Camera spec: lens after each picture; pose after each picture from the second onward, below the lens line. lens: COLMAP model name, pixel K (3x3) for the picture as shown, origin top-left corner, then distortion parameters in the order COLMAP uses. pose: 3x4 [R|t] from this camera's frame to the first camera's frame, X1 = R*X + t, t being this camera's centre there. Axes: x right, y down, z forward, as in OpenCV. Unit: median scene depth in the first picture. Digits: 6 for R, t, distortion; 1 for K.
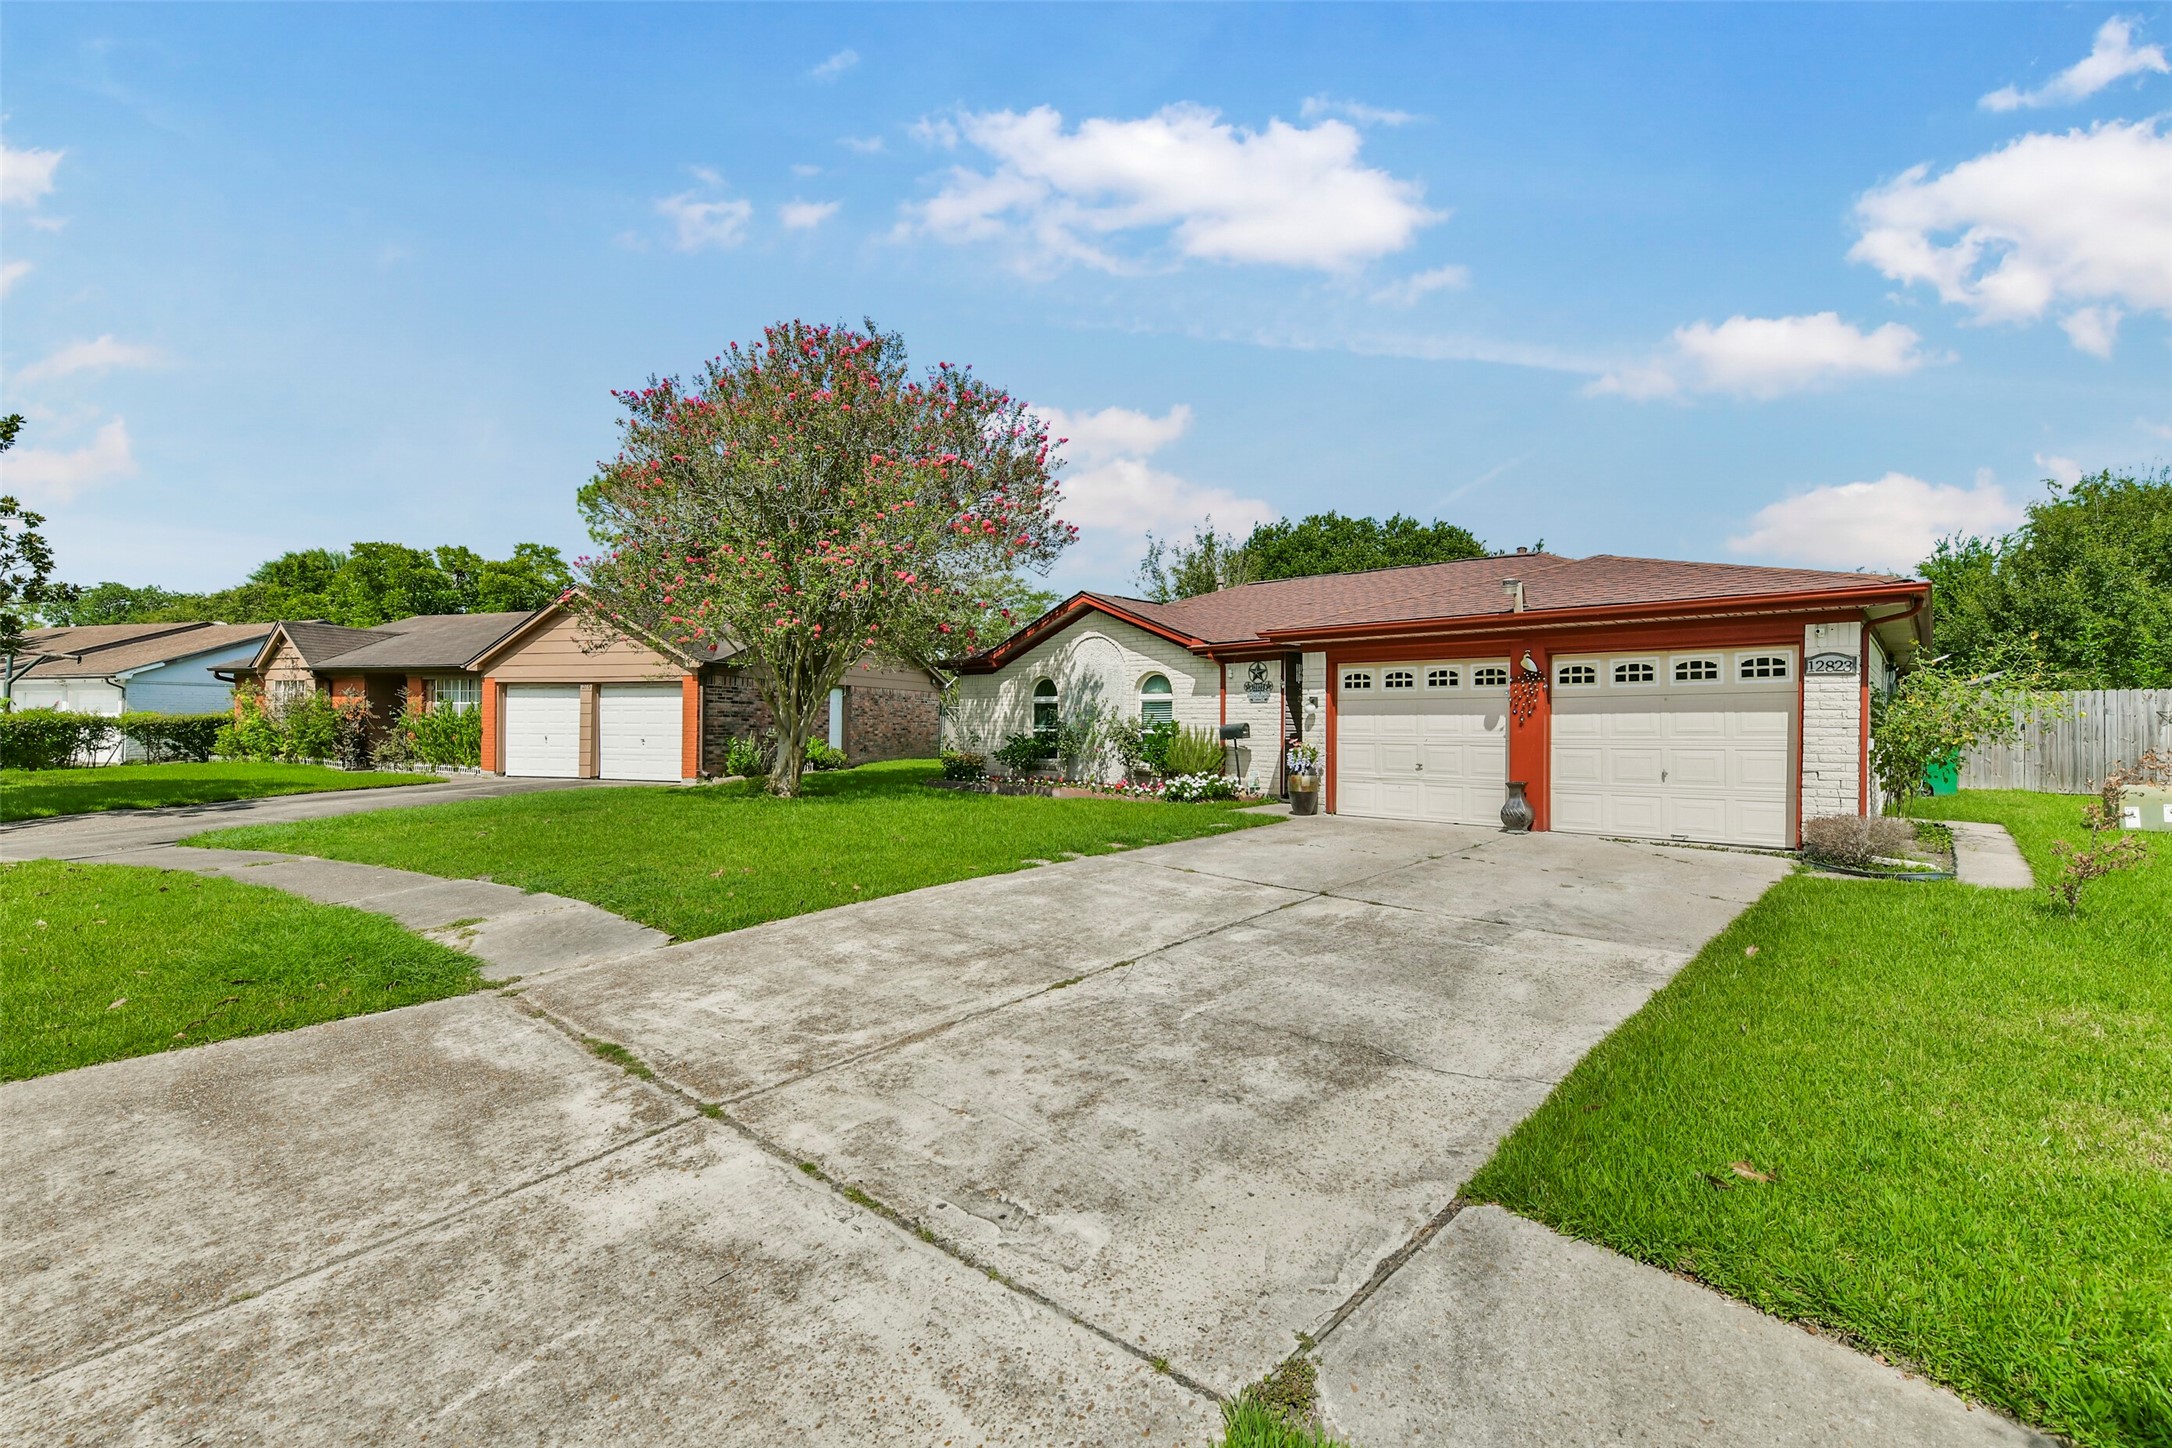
lens RADIAL K [[883.6, 0, 1129.3], [0, 883.6, 716.1], [0, 0, 1]] dist [-0.002830, -0.000277]
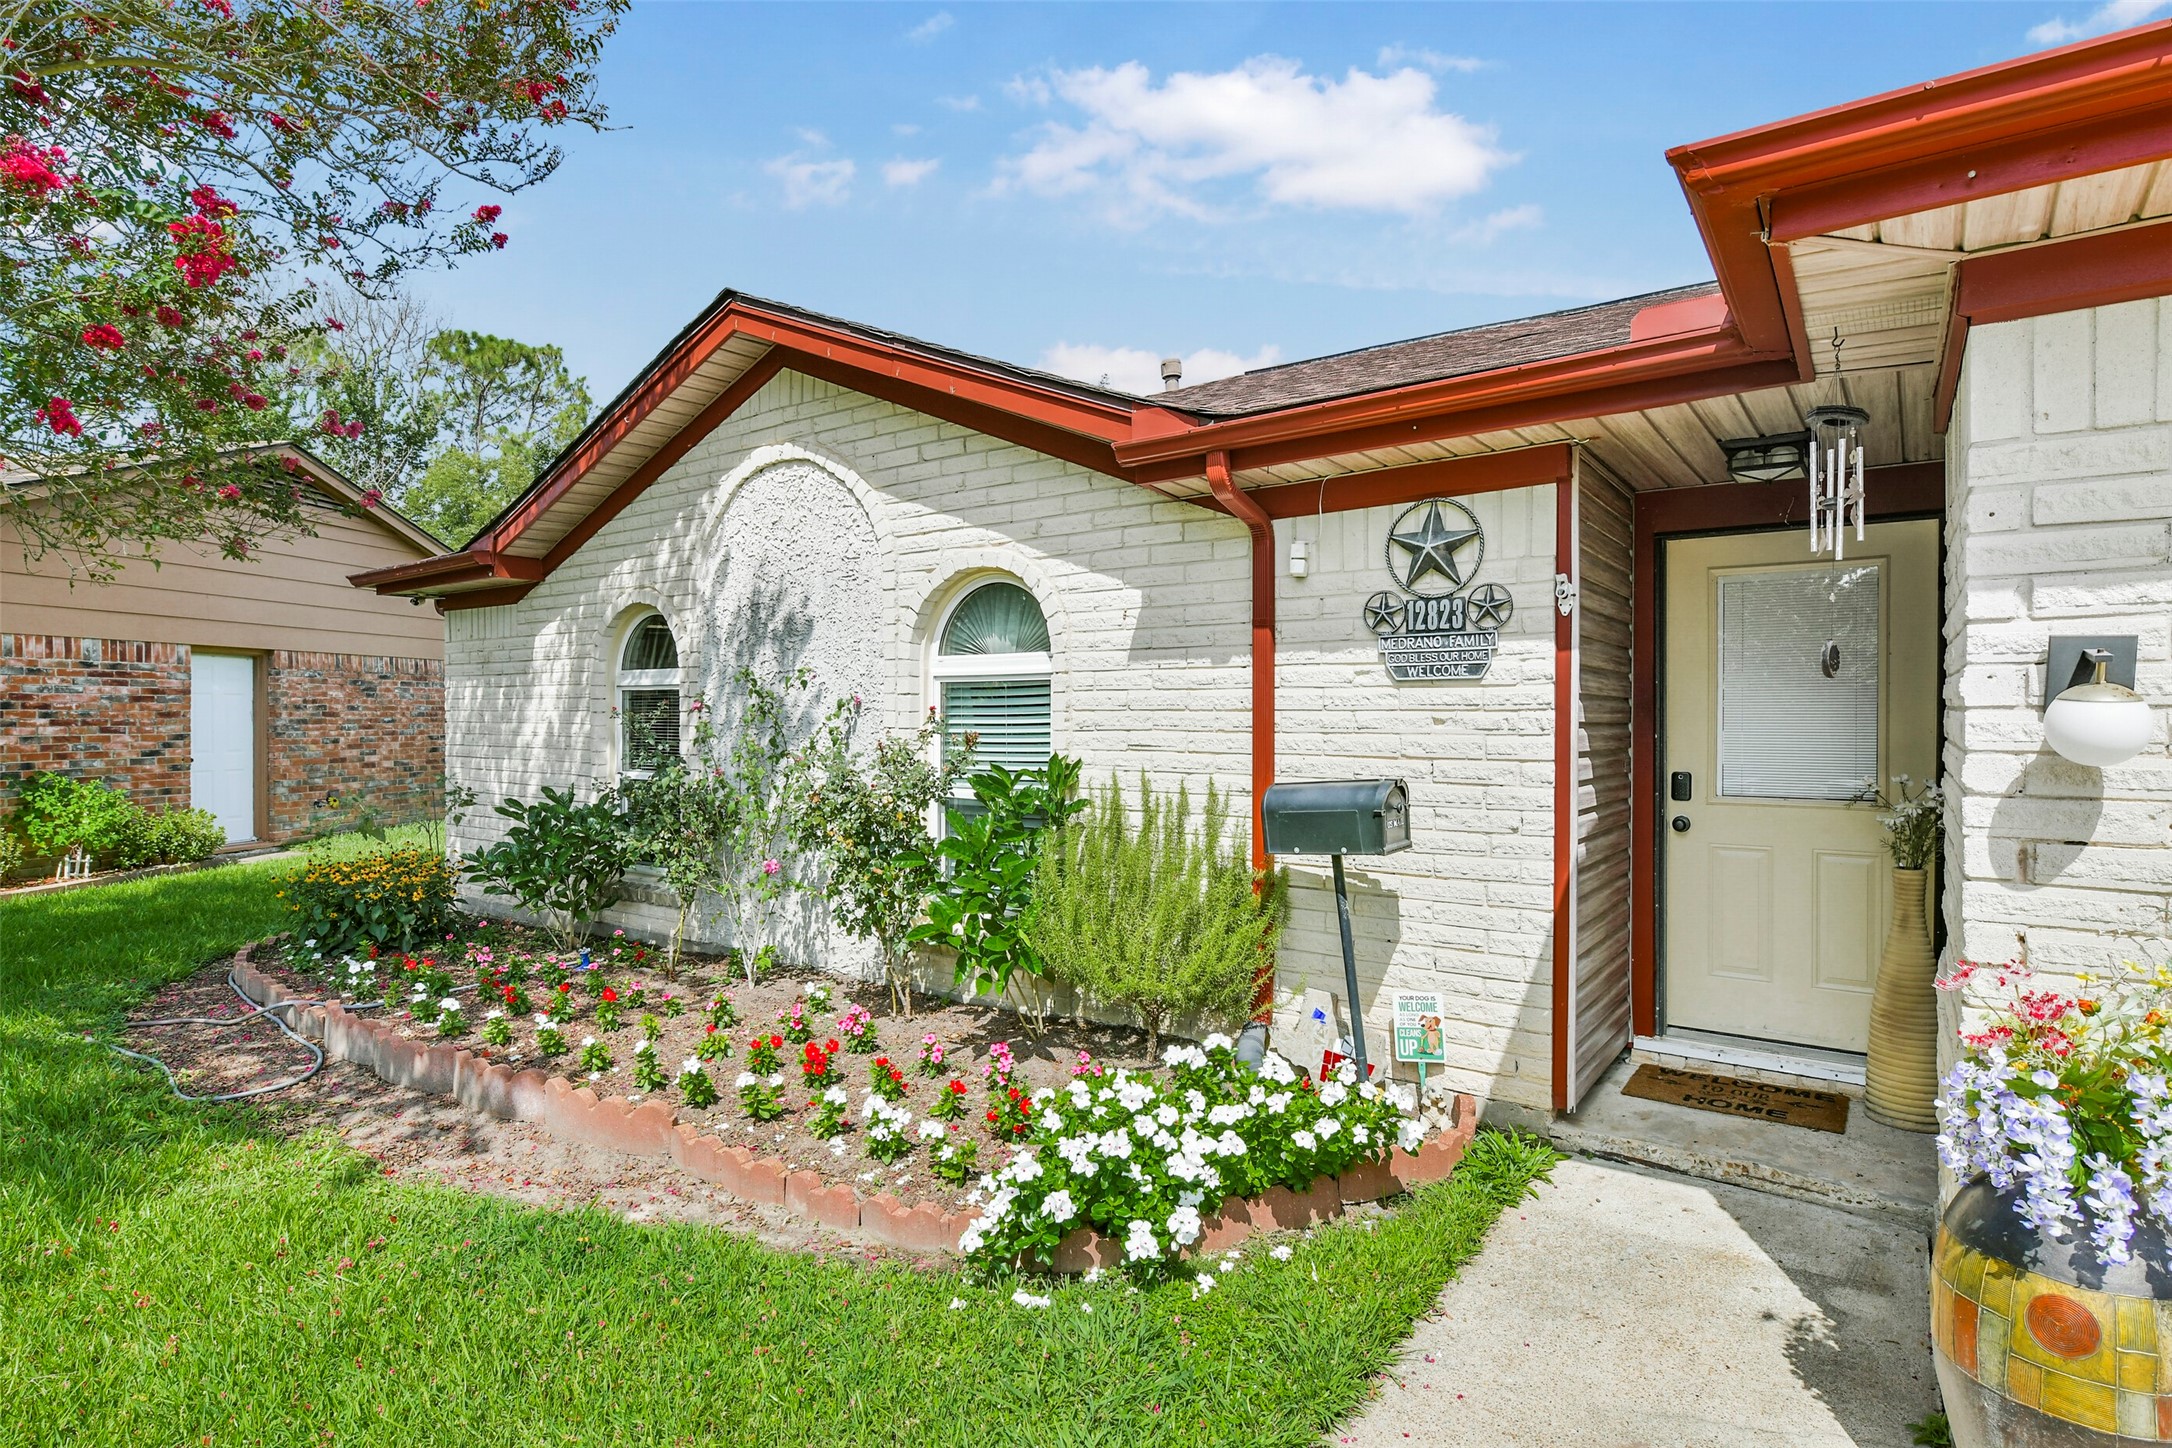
lens RADIAL K [[1108.0, 0, 1103.5], [0, 1108.0, 730.5], [0, 0, 1]] dist [-0.001673, -0.001970]
pose [[0.996189, -0.005561, 0.087045, 0.038289], [0.003847, 0.999796, 0.019841, -0.009393], [-0.087137, -0.019431, 0.996007, 0.725185]]
